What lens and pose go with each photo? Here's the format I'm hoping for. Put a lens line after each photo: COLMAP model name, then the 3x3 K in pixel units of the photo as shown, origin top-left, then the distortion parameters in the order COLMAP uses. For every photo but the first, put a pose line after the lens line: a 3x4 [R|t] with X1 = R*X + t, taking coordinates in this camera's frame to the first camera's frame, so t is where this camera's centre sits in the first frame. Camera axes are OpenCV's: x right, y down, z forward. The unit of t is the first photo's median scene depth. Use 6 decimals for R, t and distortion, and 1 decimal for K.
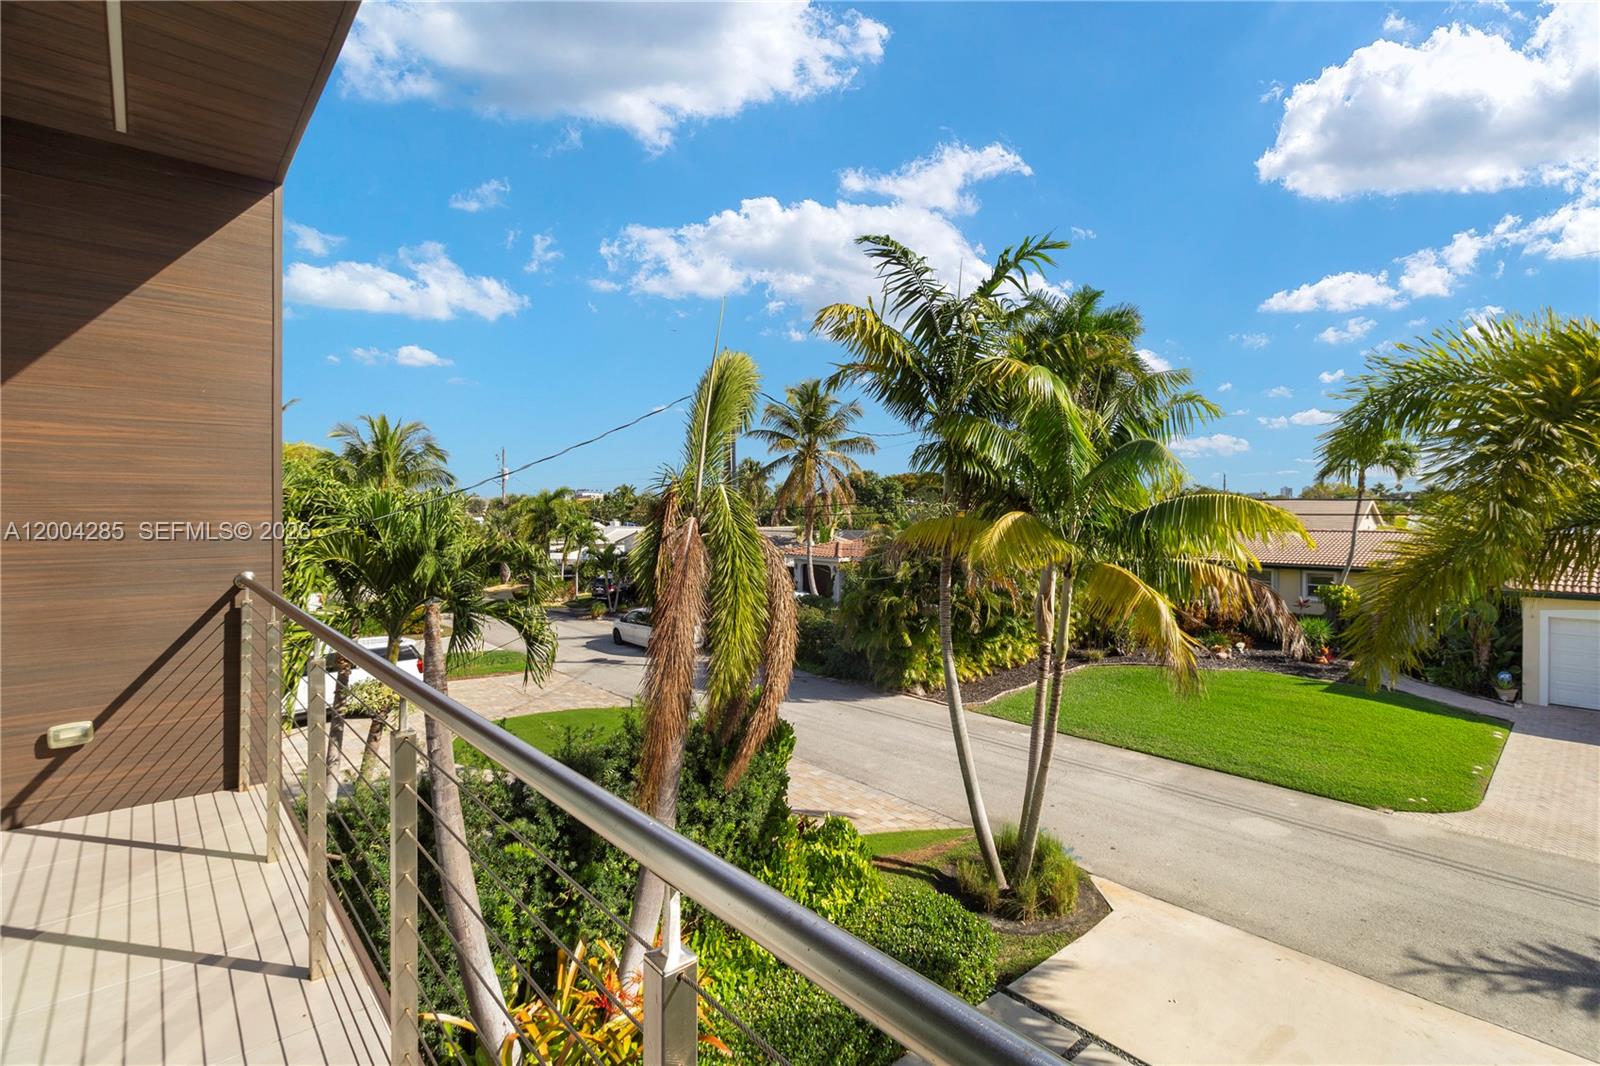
lens RADIAL K [[745.0, 0, 833.2], [0, 745.0, 526.6], [0, 0, 1]] dist [0.004640, -0.000119]
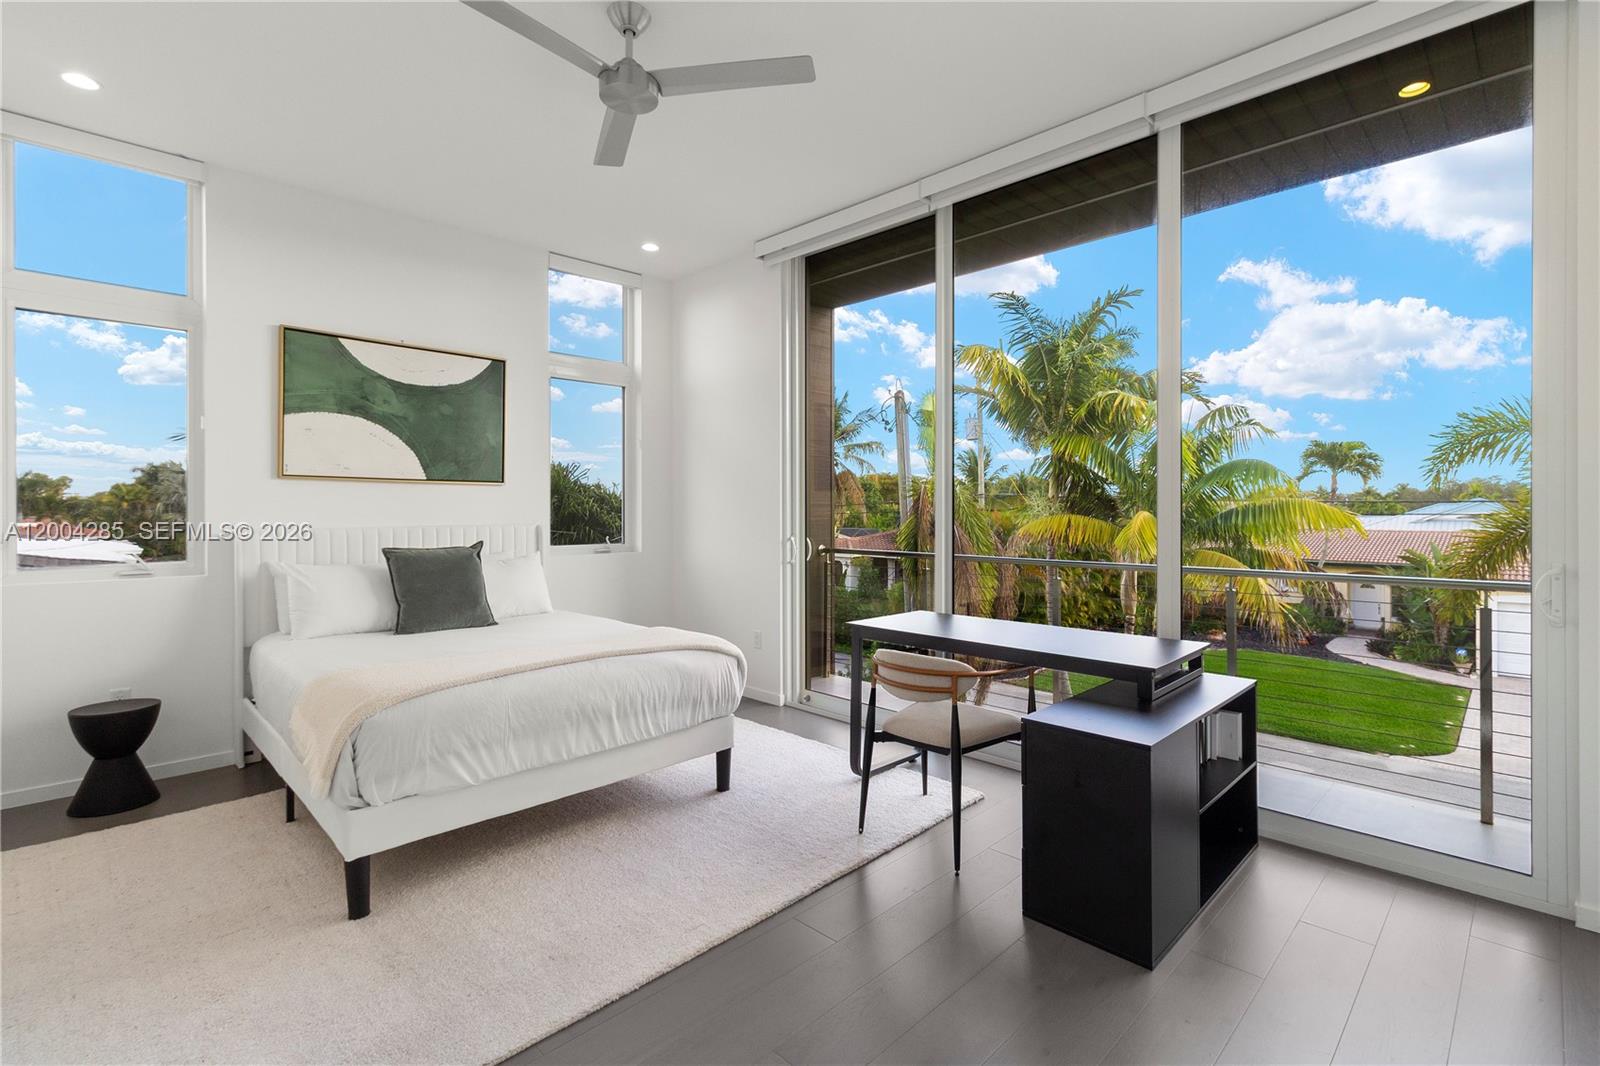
lens RADIAL K [[745.0, 0, 816.4], [0, 745.0, 514.9], [0, 0, 1]] dist [0.004640, -0.000119]
pose [[0.999025, 0.000133, 0.044142, -0.156685], [0.000537, 0.999885, -0.015172, 0.003629], [-0.044139, 0.015181, 0.998910, -0.121470]]
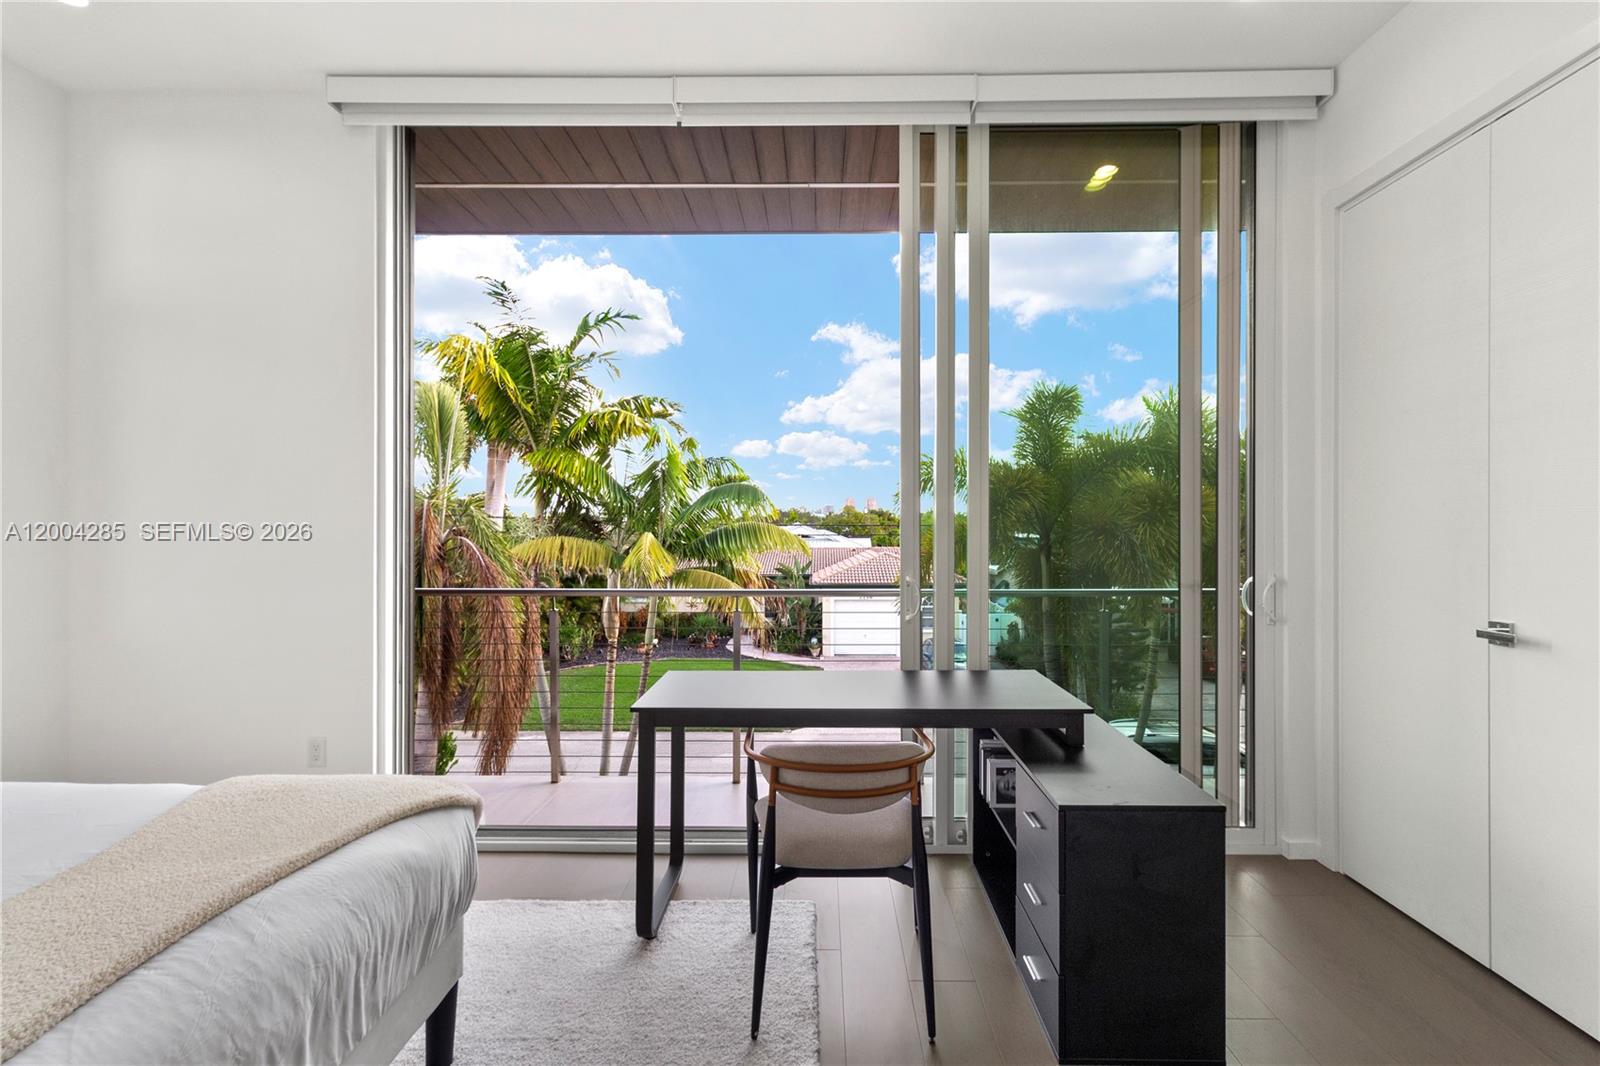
lens RADIAL K [[745.0, 0, 806.5], [0, 745.0, 531.0], [0, 0, 1]] dist [0.004640, -0.000119]
pose [[0.686642, 0.000599, 0.726995, -0.213279], [0.015975, 0.999746, -0.015913, 0.001709], [-0.726820, 0.022540, 0.686458, -0.031825]]
